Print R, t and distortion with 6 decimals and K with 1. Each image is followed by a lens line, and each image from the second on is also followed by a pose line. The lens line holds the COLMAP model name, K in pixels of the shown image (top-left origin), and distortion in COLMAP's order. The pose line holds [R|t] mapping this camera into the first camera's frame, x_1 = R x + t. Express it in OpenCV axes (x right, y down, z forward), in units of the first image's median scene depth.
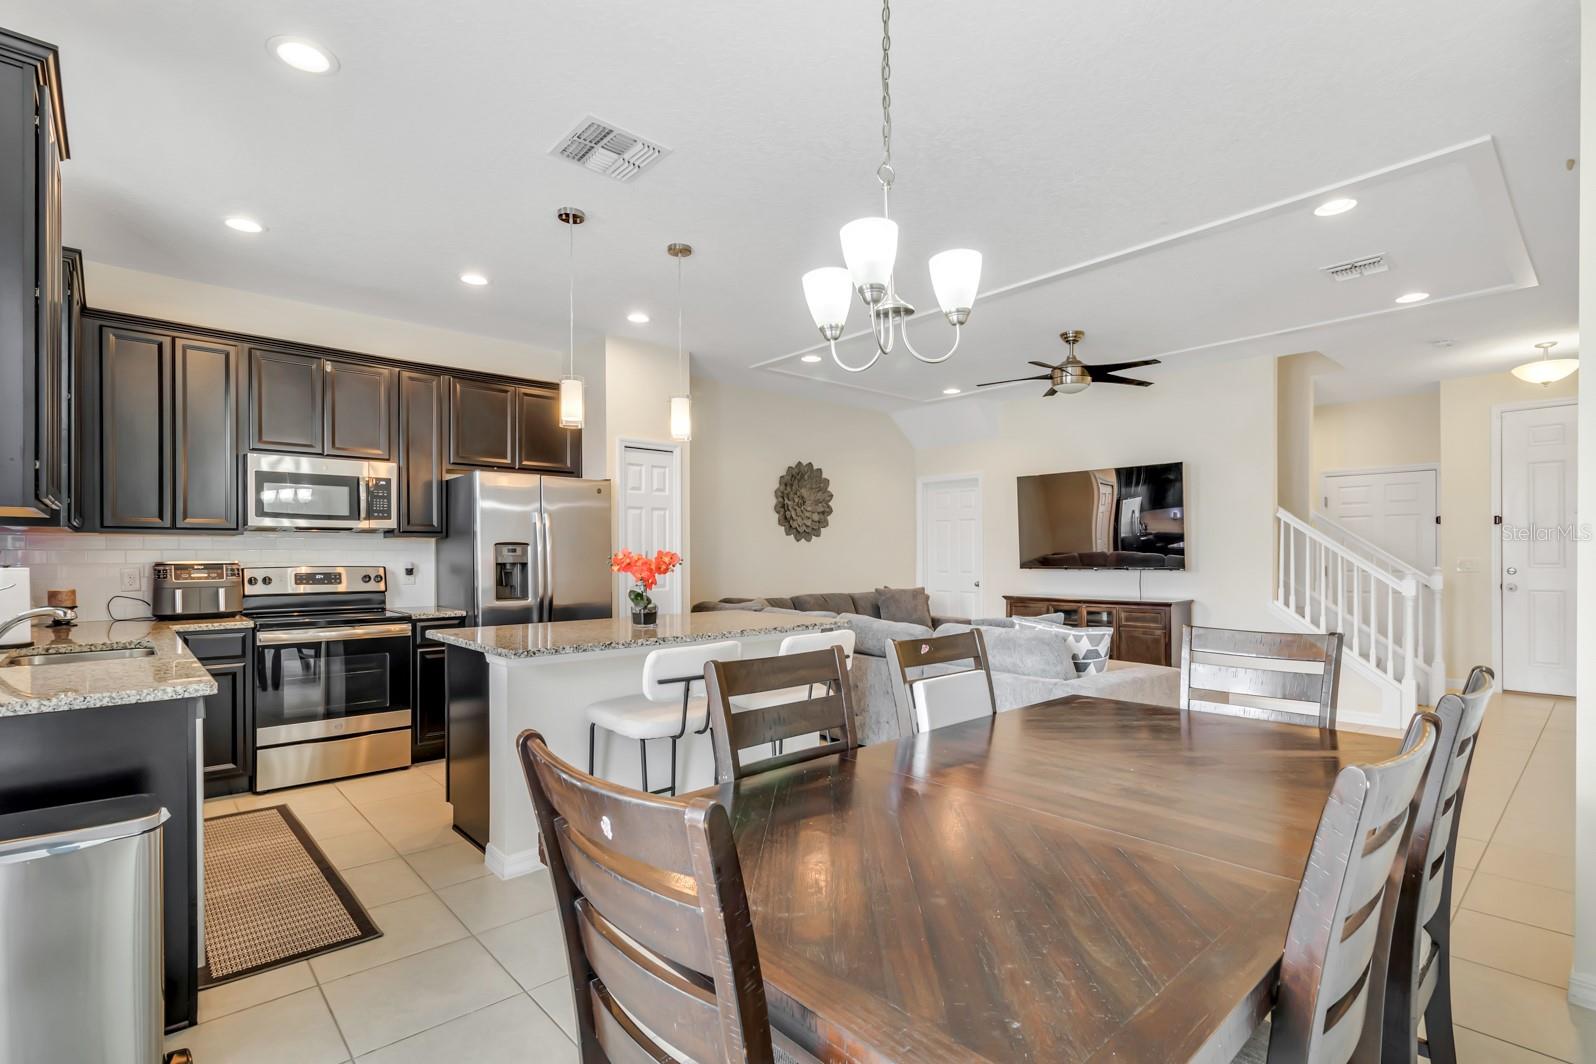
lens RADIAL K [[765.7, 0, 801.7], [0, 765.7, 557.0], [0, 0, 1]] dist [-0.000927, 0.000877]
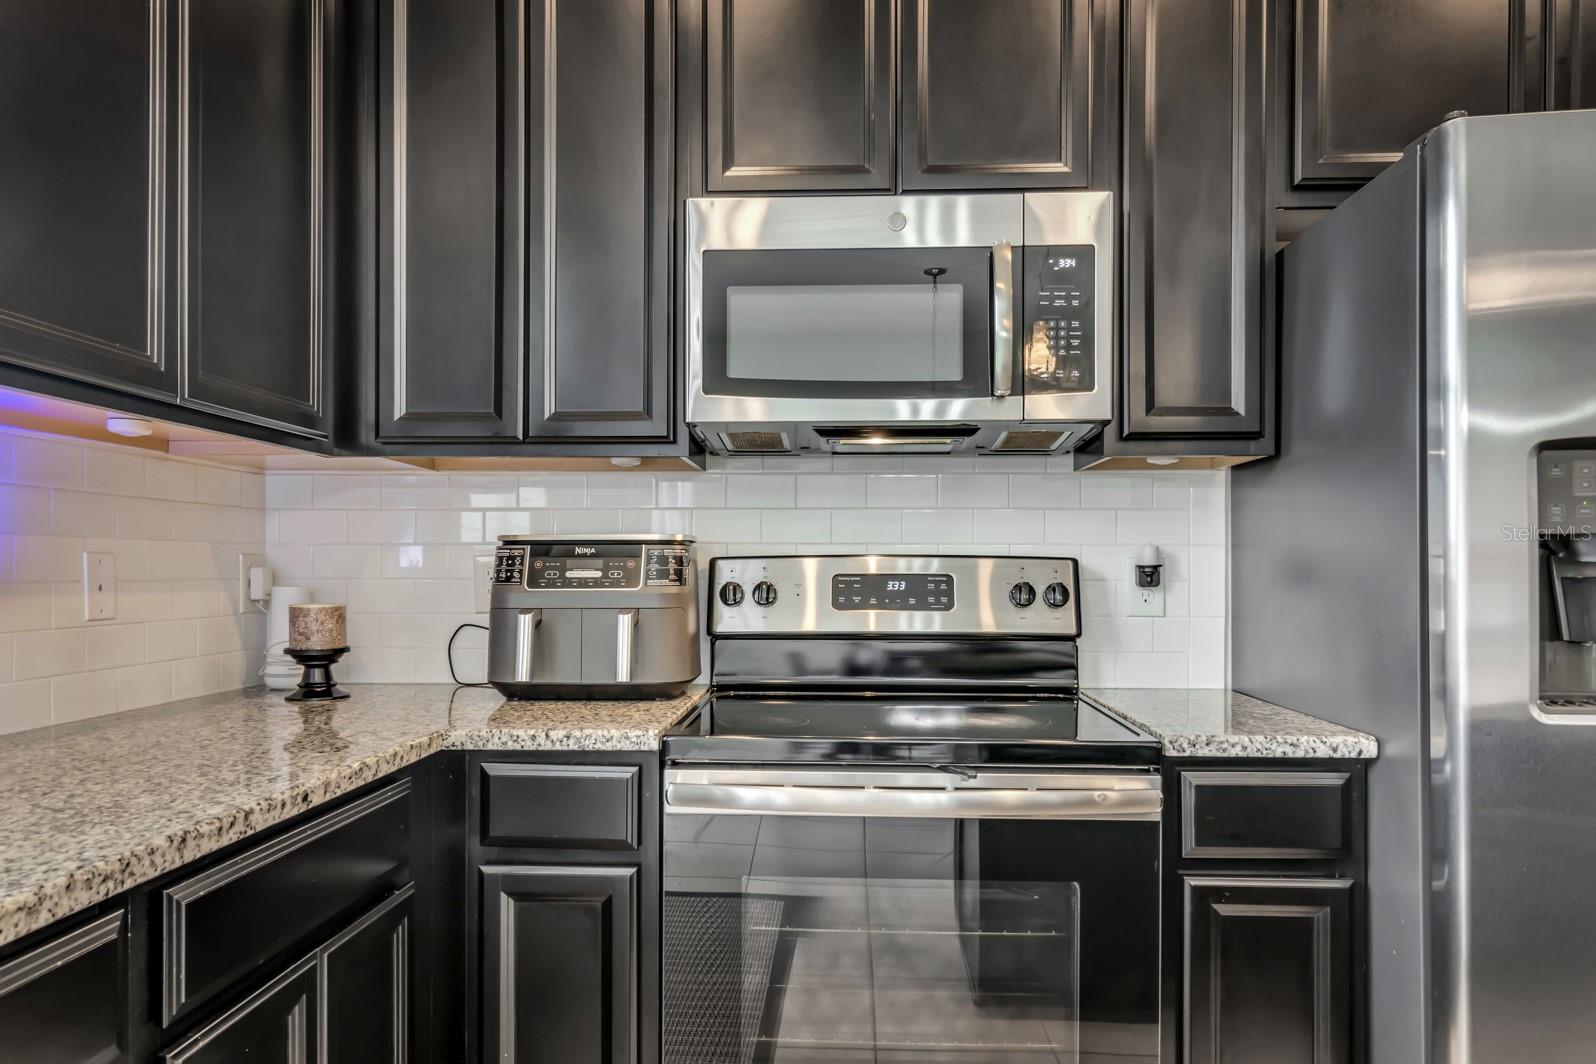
lens RADIAL K [[1029.2, 0, 791.3], [0, 1029.2, 574.3], [0, 0, 1]] dist [-0.004232, 0.000431]
pose [[0.704248, 0.006773, -0.709922, -0.292907], [-0.005755, 0.999976, 0.003830, 0.016459], [0.709931, 0.001388, 0.704270, 0.555109]]
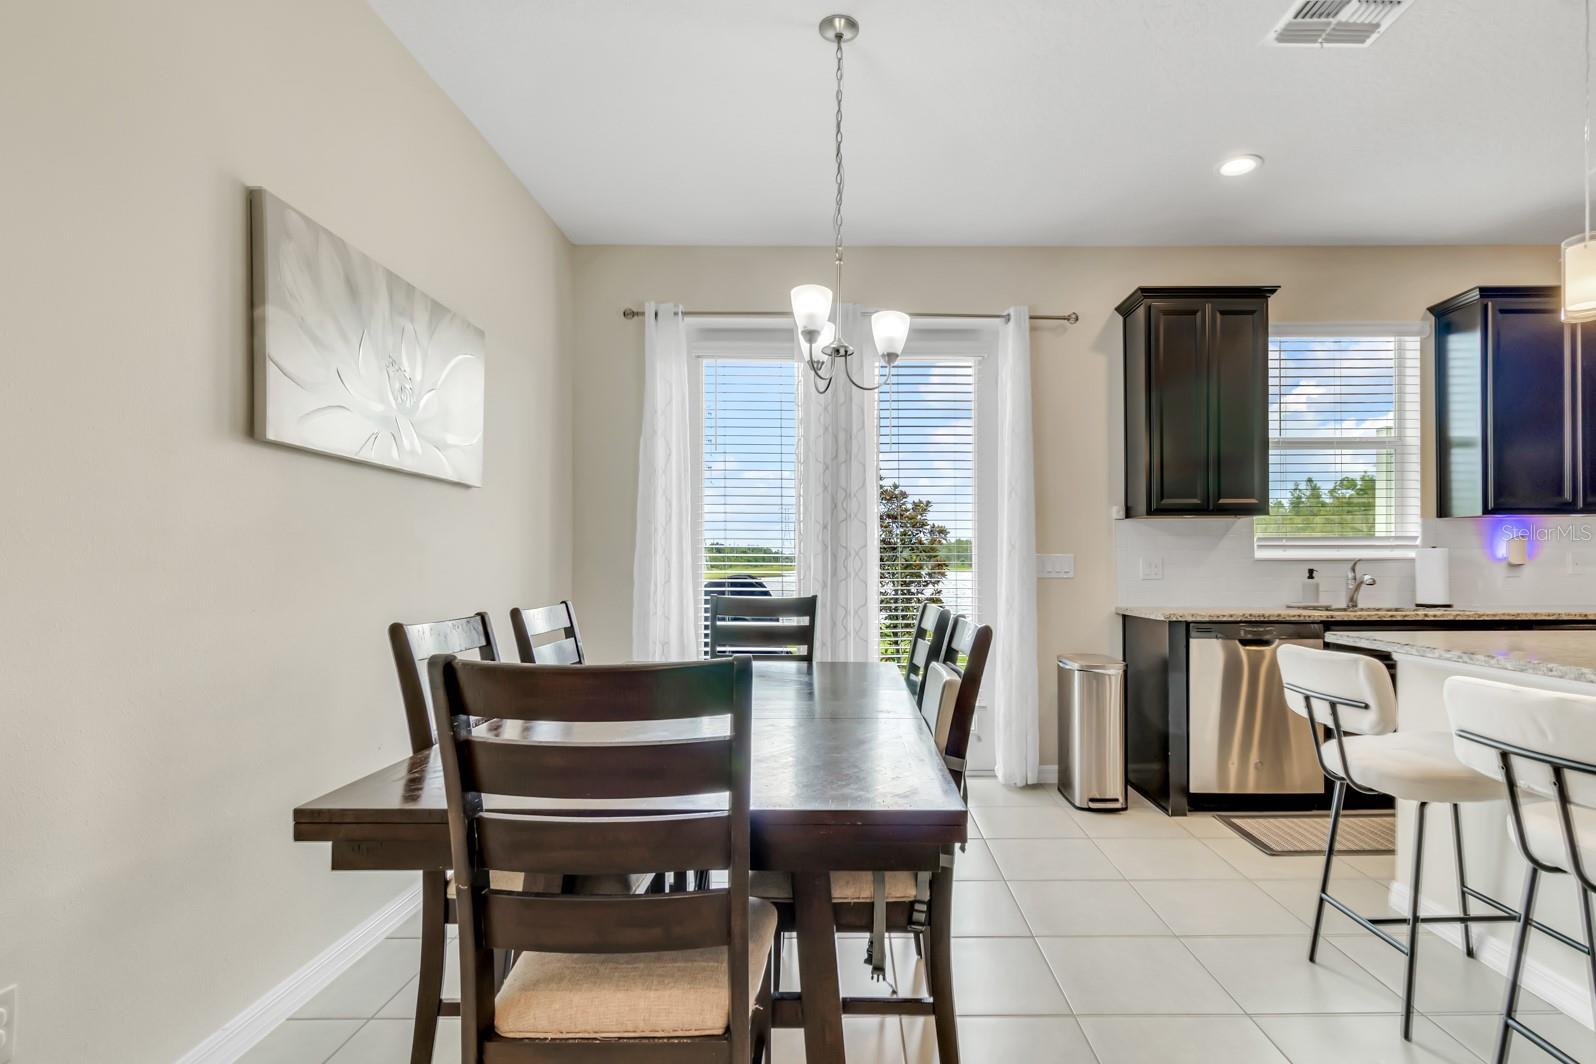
lens RADIAL K [[827.8, 0, 846.1], [0, 827.8, 559.5], [0, 0, 1]] dist [0.007232, 0.003730]
pose [[-0.680061, -0.000905, -0.733155, 0.391712], [0.002160, 0.999992, -0.003238, 0.019491], [0.733153, -0.003786, -0.680054, 0.656661]]
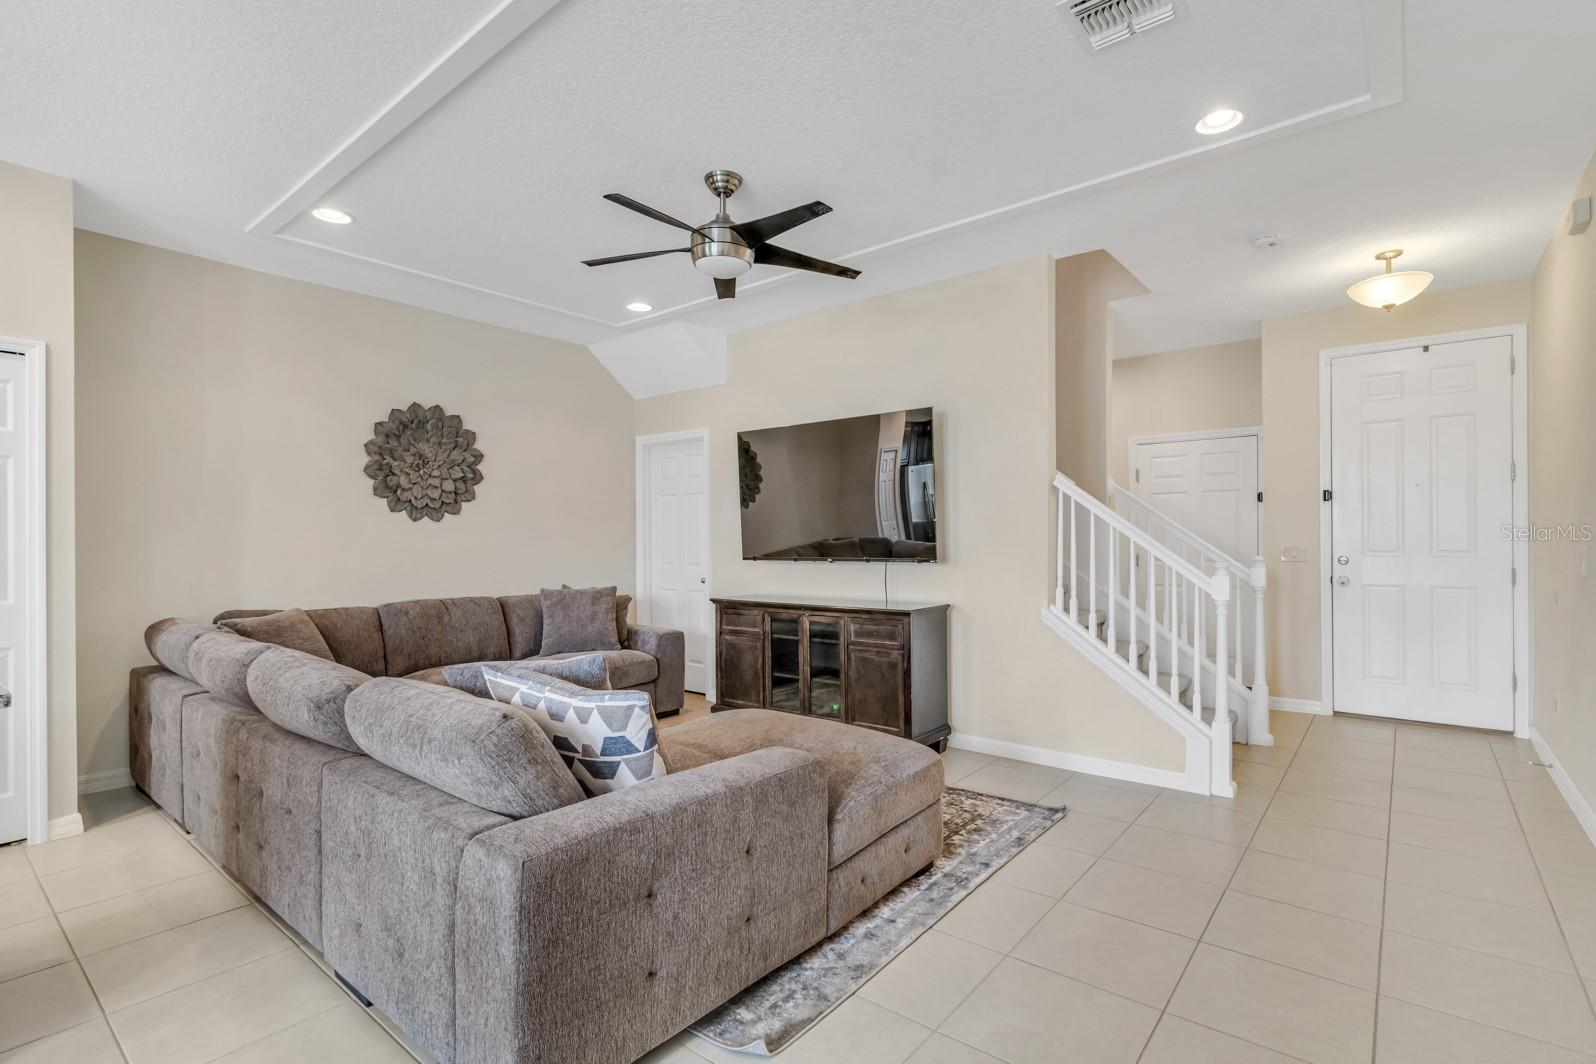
lens RADIAL K [[772.2, 0, 811.0], [0, 772.2, 543.2], [0, 0, 1]] dist [-0.003690, 0.003636]
pose [[0.986379, -0.001522, 0.164481, 0.316068], [0.001676, 0.999998, -0.000803, 0.000415], [-0.164479, 0.001068, 0.986380, 0.377323]]
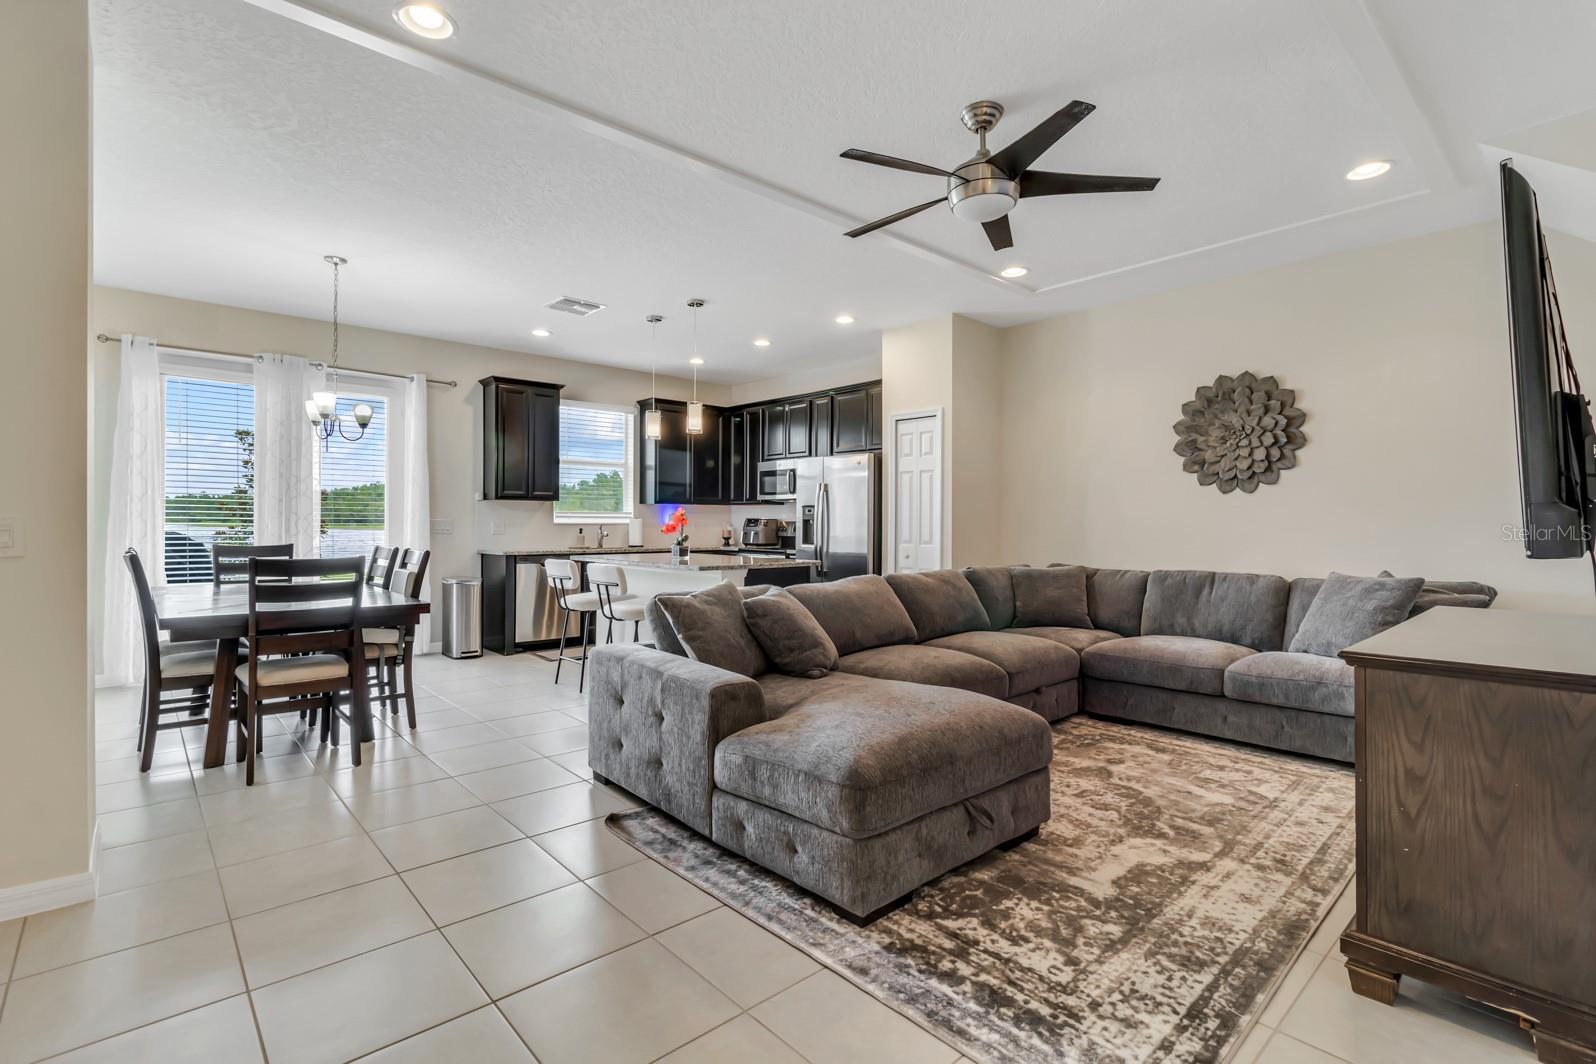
lens RADIAL K [[772.2, 0, 825.0], [0, 772.2, 525.7], [0, 0, 1]] dist [-0.003690, 0.003636]
pose [[-0.012035, 0.006109, -0.999909, 0.940413], [-0.008569, 0.999944, 0.006212, 0.009065], [0.999891, 0.008643, -0.011982, 0.912927]]
